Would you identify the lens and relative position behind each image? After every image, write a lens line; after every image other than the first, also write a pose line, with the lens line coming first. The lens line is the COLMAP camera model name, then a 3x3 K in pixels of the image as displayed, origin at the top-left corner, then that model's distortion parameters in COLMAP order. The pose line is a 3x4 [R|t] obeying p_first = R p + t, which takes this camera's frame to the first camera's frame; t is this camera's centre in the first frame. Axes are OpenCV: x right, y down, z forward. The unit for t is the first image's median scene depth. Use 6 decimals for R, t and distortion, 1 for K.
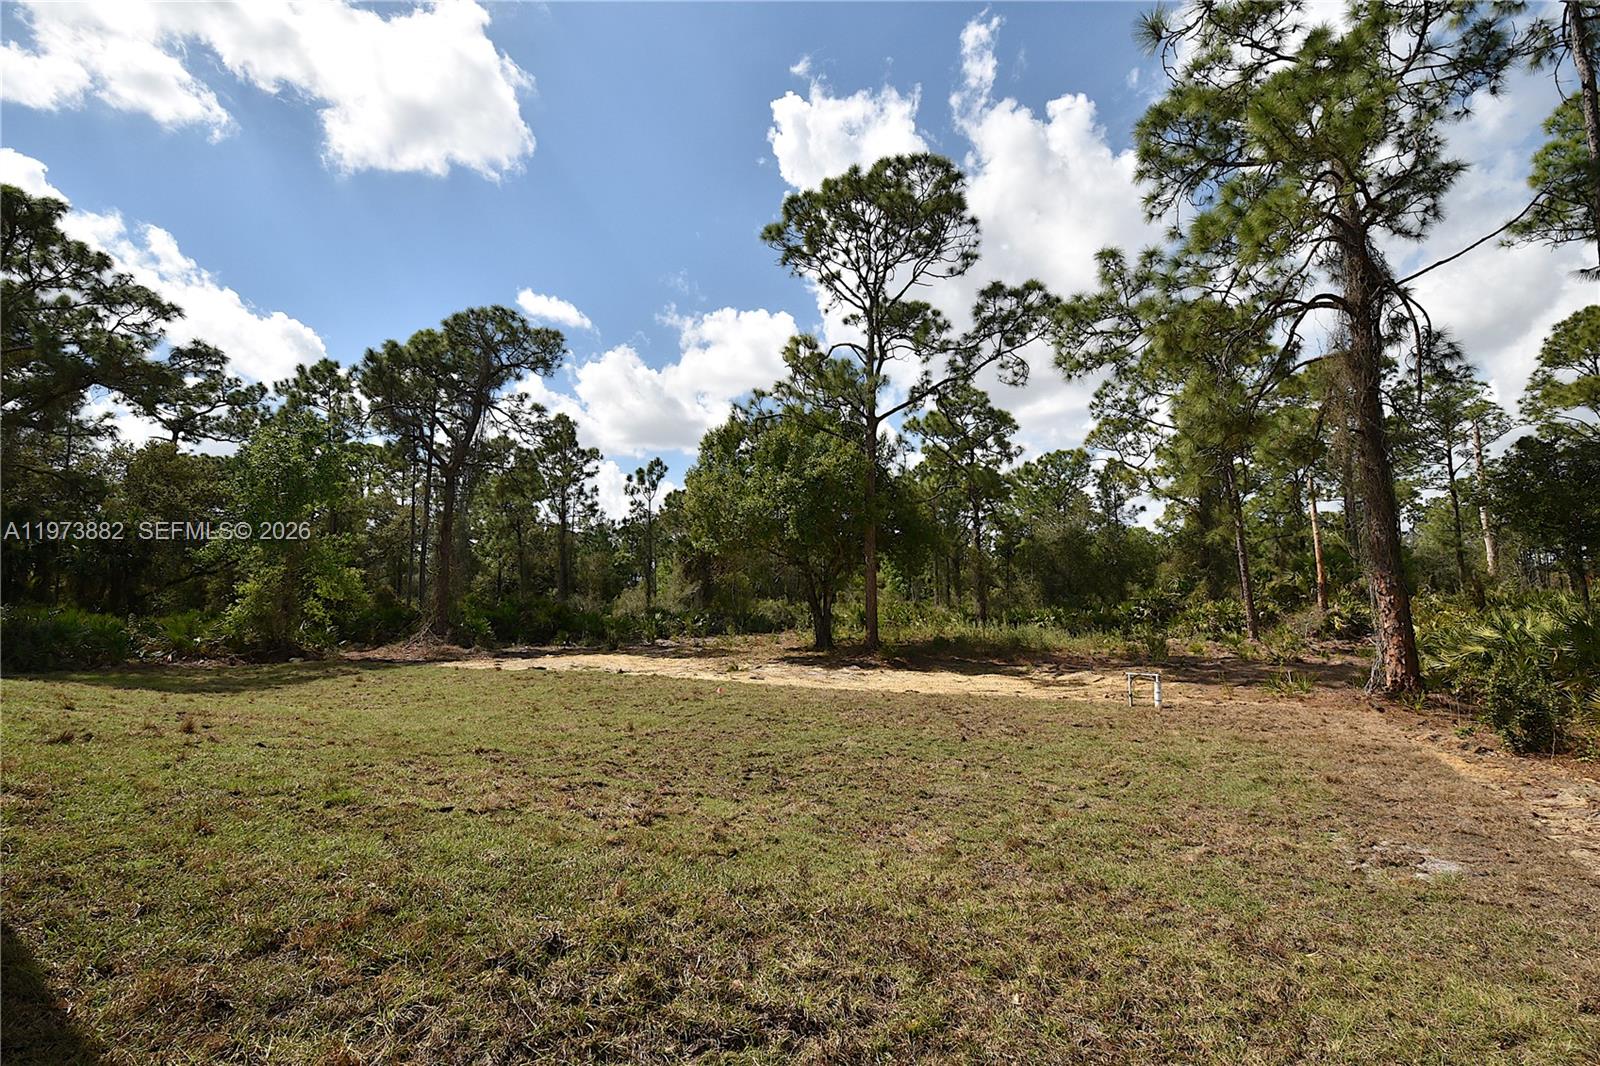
lens RADIAL K [[706.3, 0, 812.0], [0, 706.3, 532.5], [0, 0, 1]] dist [-0.002576, -0.000515]
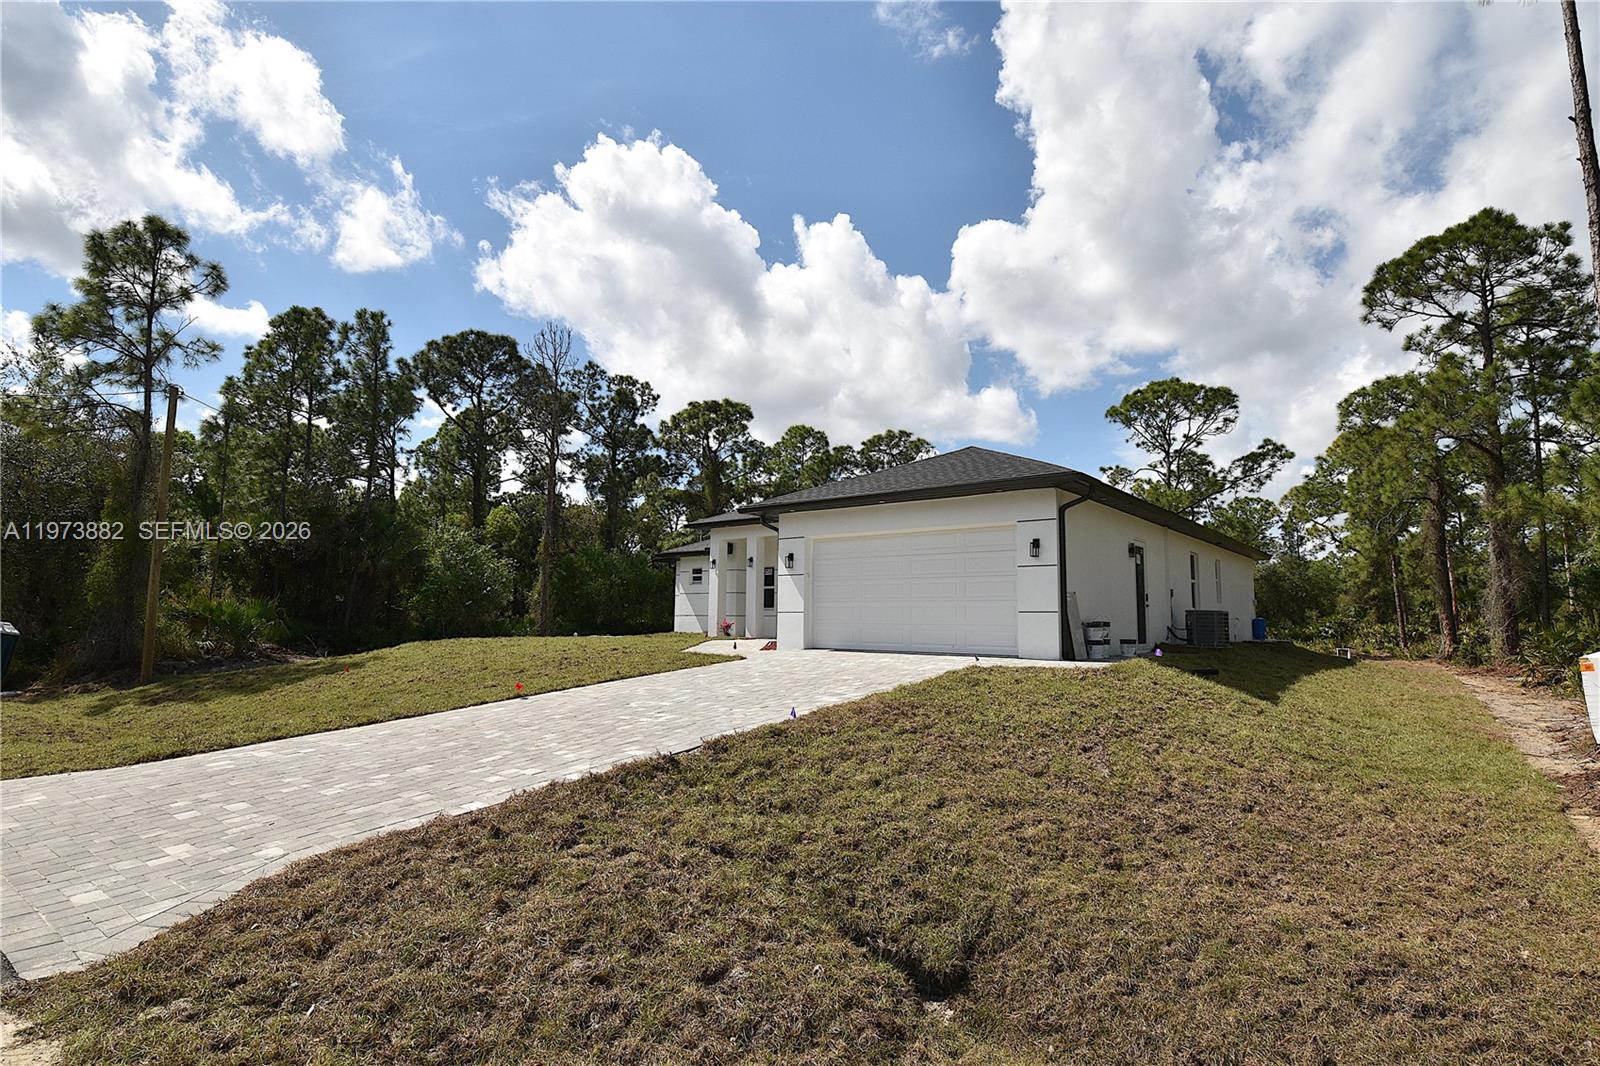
lens RADIAL K [[824.1, 0, 814.9], [0, 824.1, 530.9], [0, 0, 1]] dist [-0.000835, -0.000212]
pose [[0.995273, 0.011088, -0.096477, -0.403683], [-0.012333, 0.999848, -0.012314, -0.056978], [0.096326, 0.013446, 0.995259, -0.757372]]
